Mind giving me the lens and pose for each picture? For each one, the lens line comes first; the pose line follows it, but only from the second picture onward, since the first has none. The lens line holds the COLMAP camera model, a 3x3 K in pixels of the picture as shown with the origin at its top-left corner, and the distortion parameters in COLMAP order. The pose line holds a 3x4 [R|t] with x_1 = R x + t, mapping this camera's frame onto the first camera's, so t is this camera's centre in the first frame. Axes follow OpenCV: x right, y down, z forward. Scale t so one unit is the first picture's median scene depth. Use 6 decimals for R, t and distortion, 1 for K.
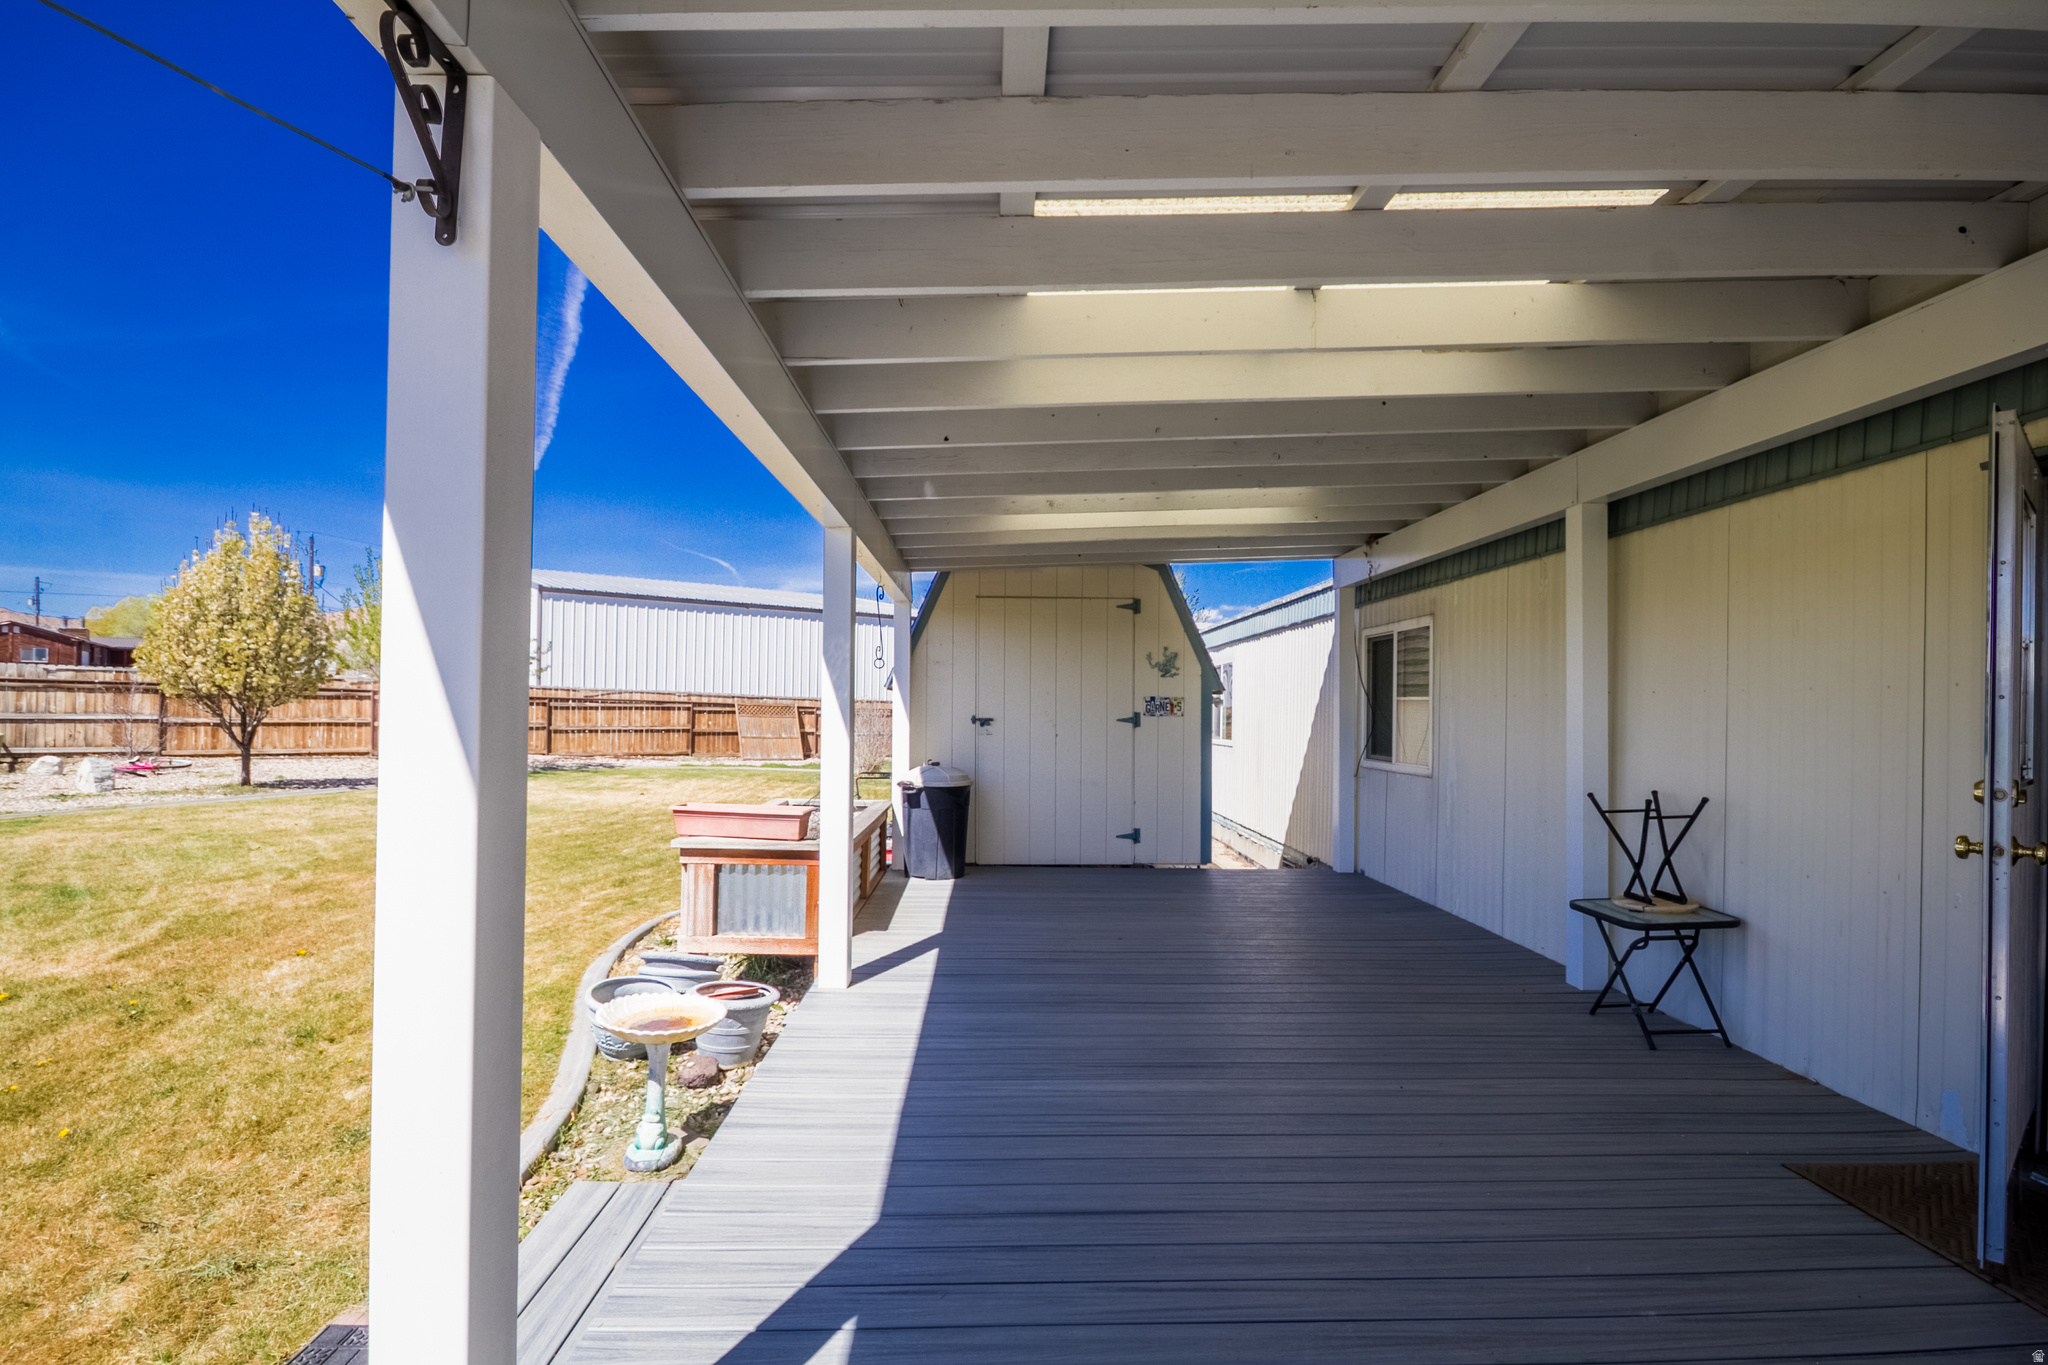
lens RADIAL K [[971.8, 0, 1025.0], [0, 971.8, 705.3], [0, 0, 1]] dist [-0.001835, -0.001944]
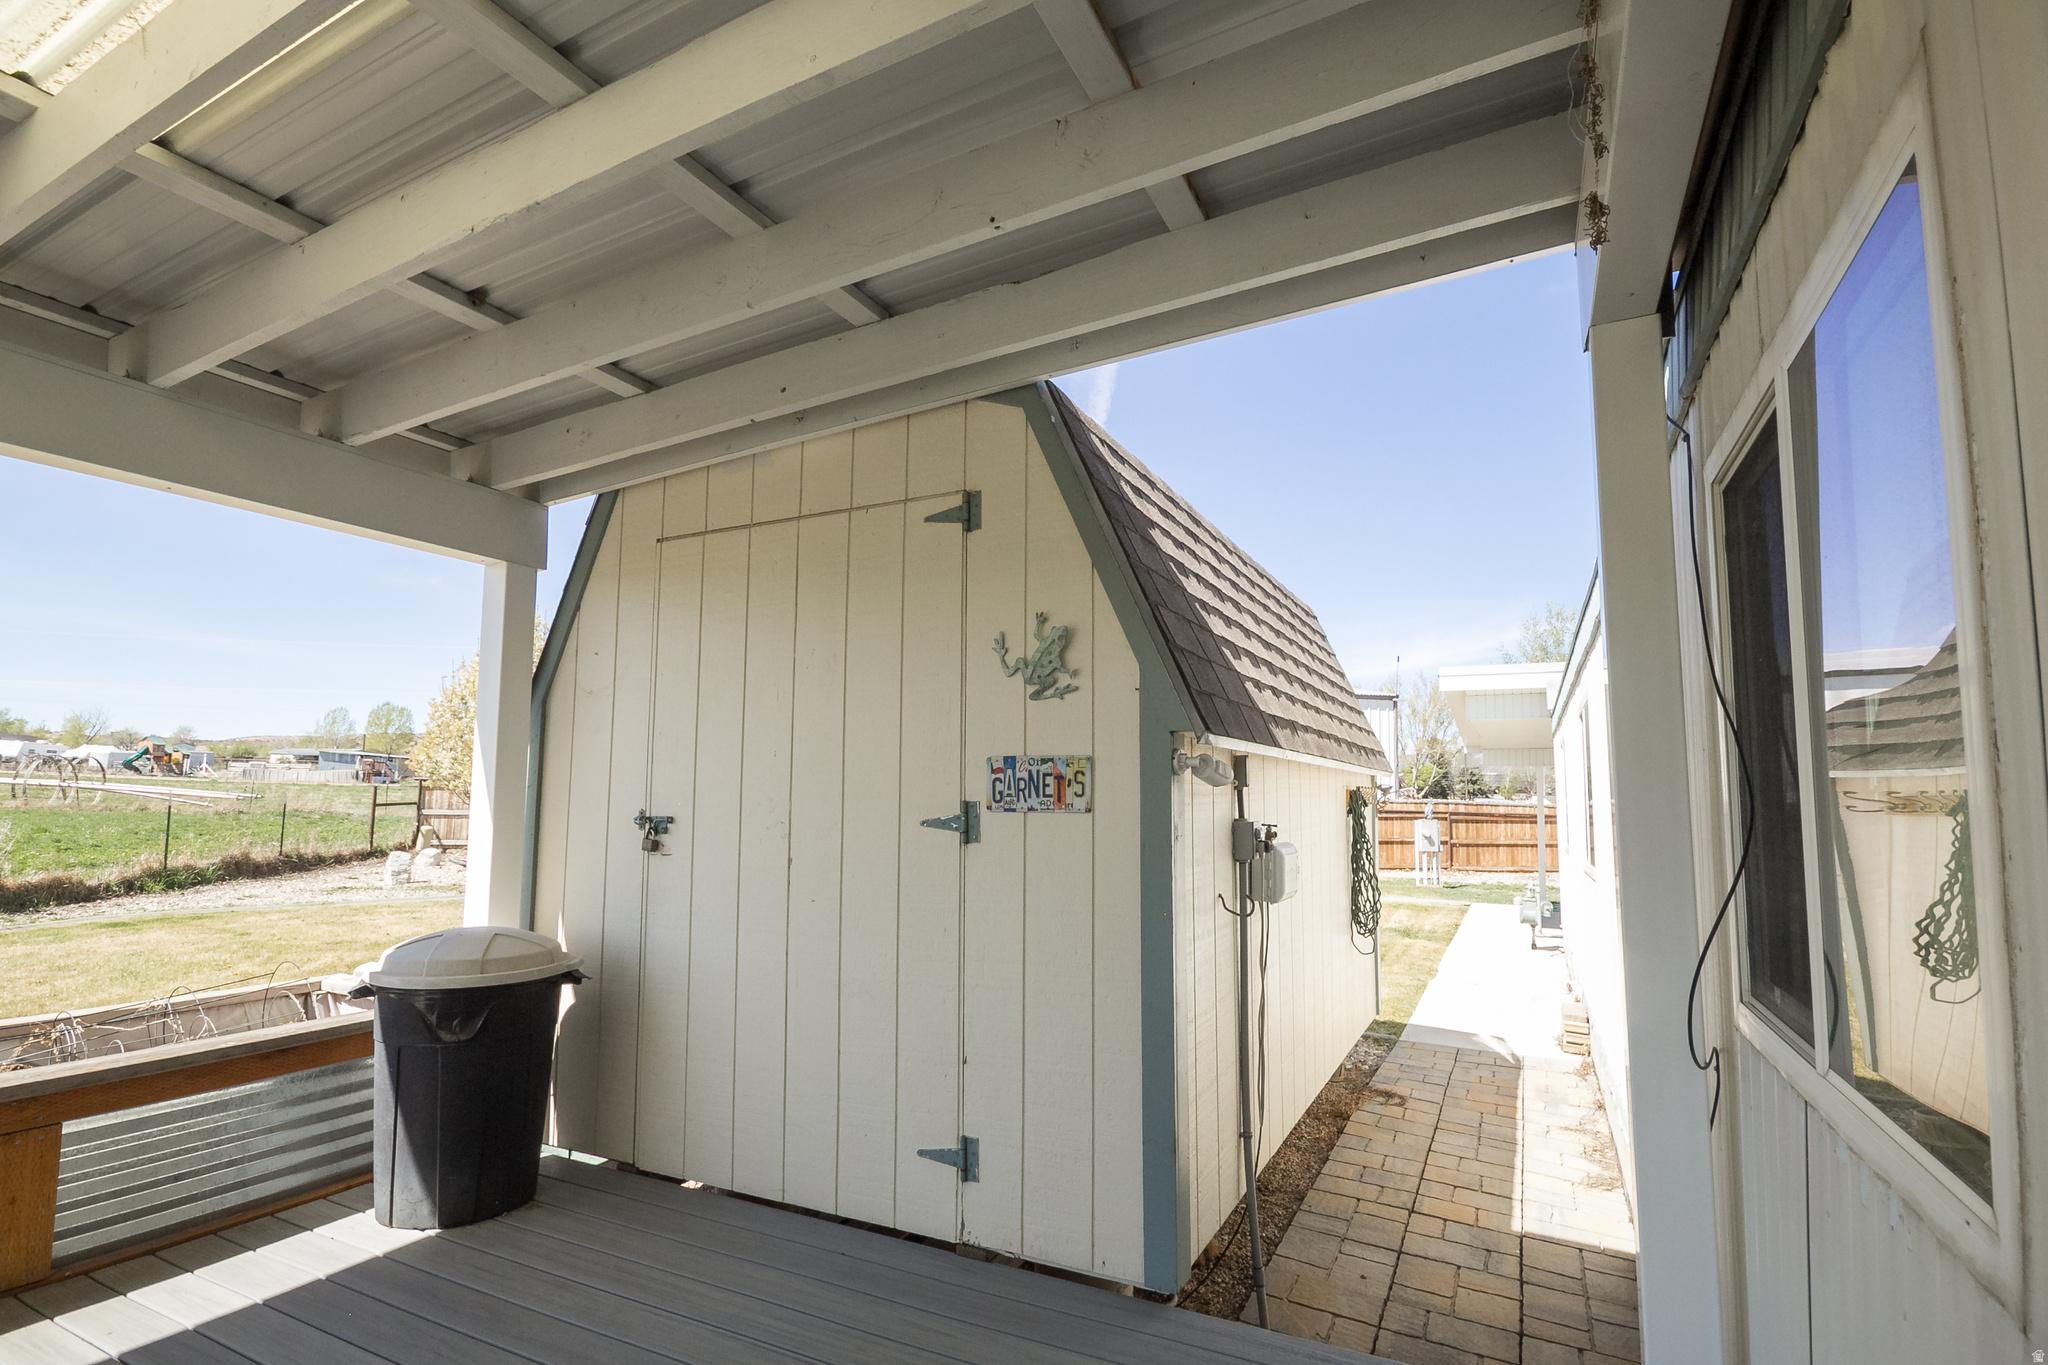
lens RADIAL K [[1010.7, 0, 1027.9], [0, 1010.7, 708.9], [0, 0, 1]] dist [-0.002099, -0.000738]
pose [[0.881255, -0.046922, -0.470307, 0.309675], [0.003216, 0.995632, -0.093309, 0.008159], [0.472631, 0.080716, 0.877556, 0.679882]]
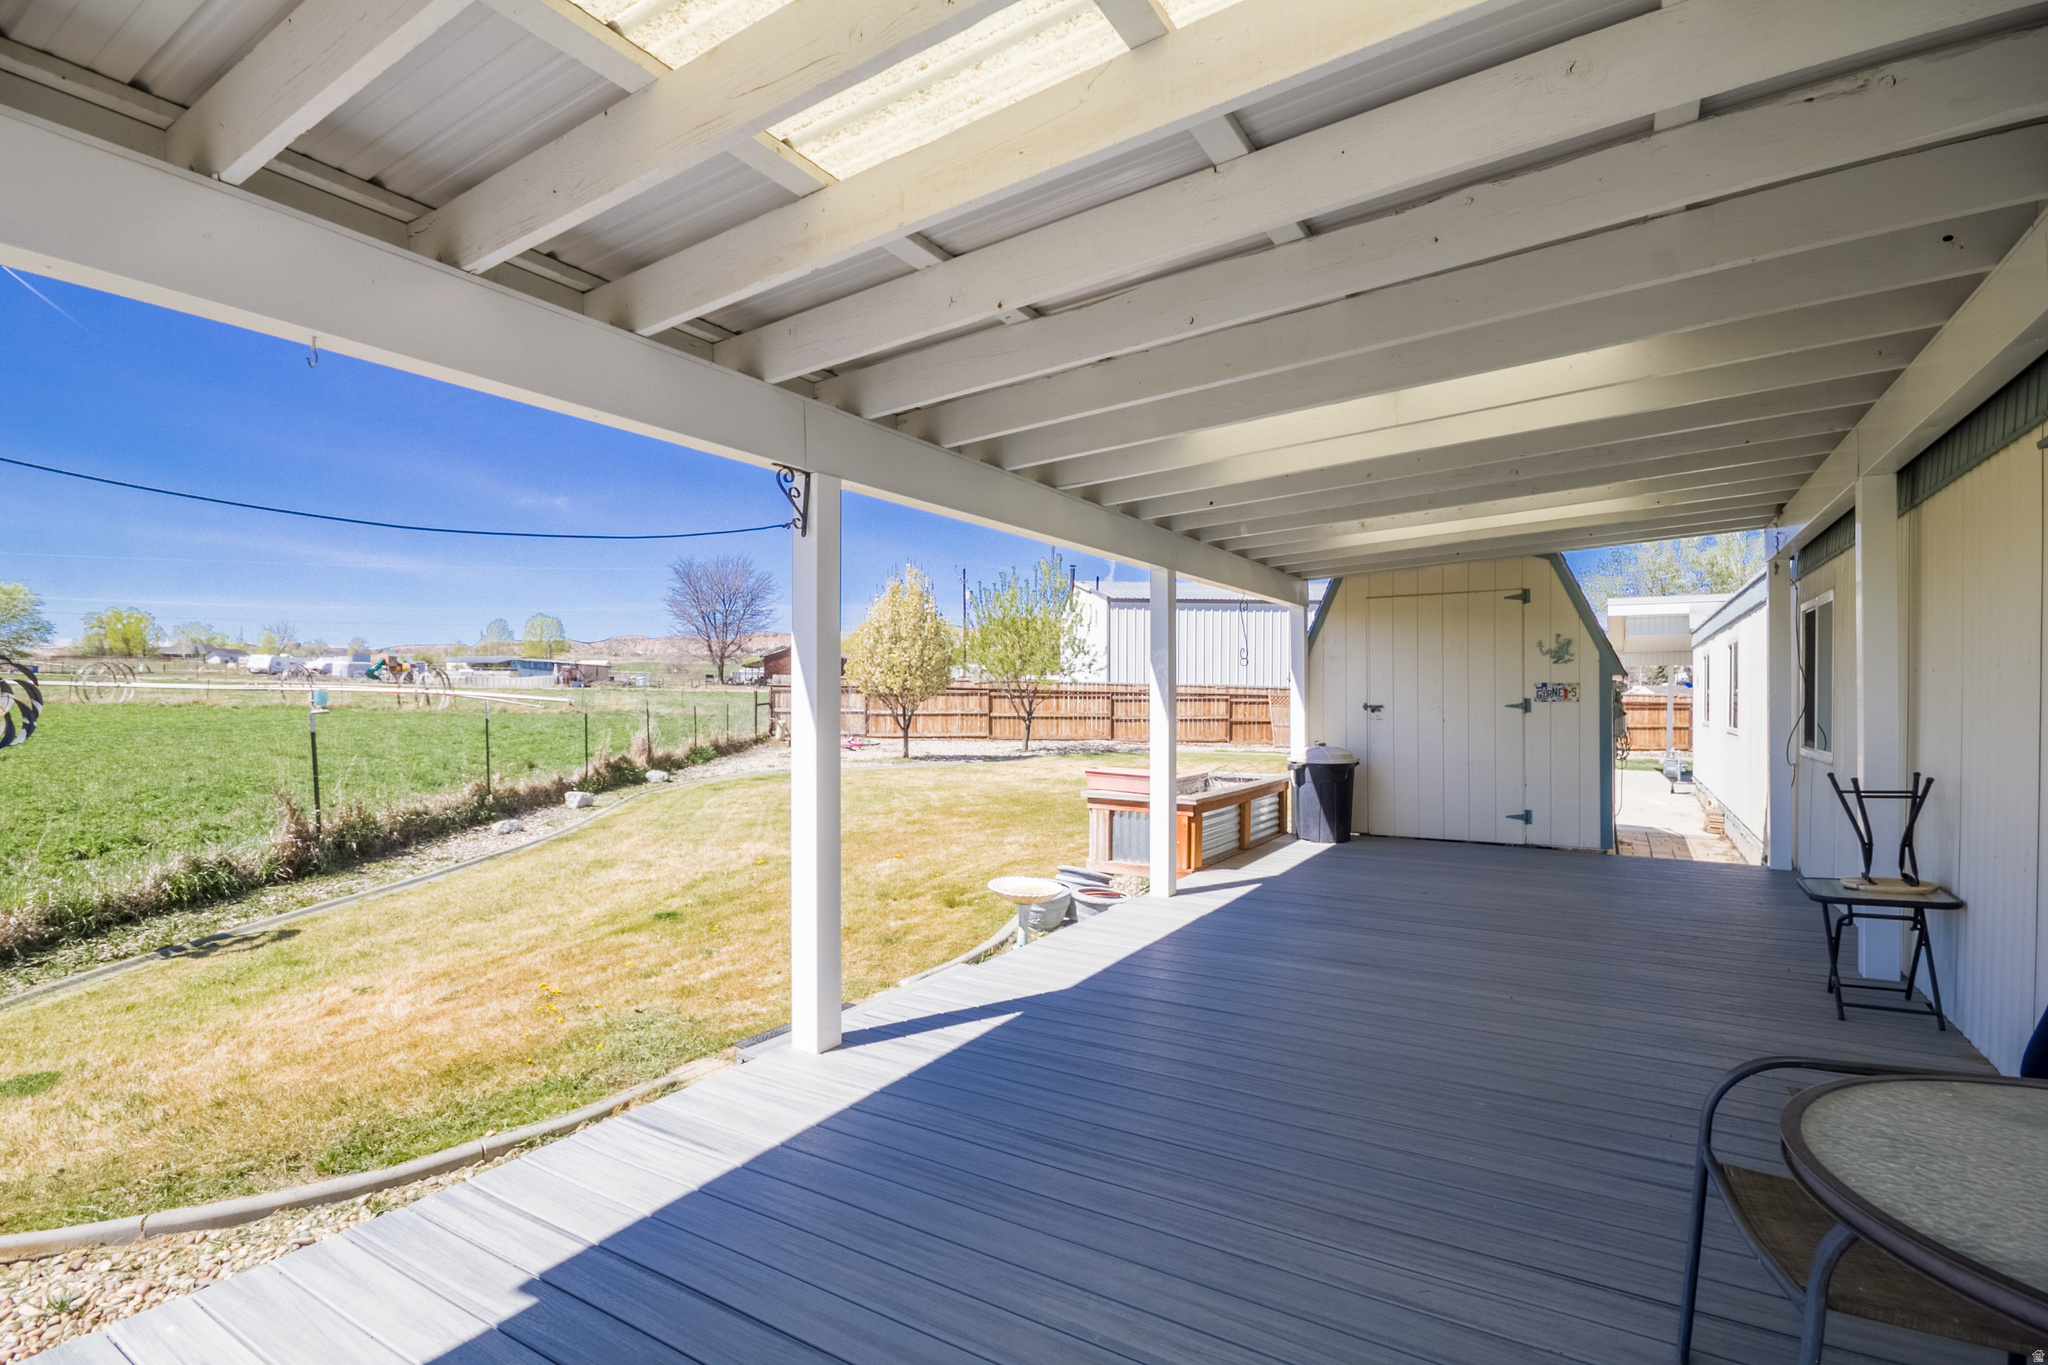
lens RADIAL K [[971.8, 0, 1025.0], [0, 971.8, 705.3], [0, 0, 1]] dist [-0.001835, -0.001944]
pose [[0.833502, -0.008119, -0.552457, 0.240761], [0.013104, 0.999901, 0.005075, 0.002413], [0.552361, -0.011470, 0.833526, -0.161307]]
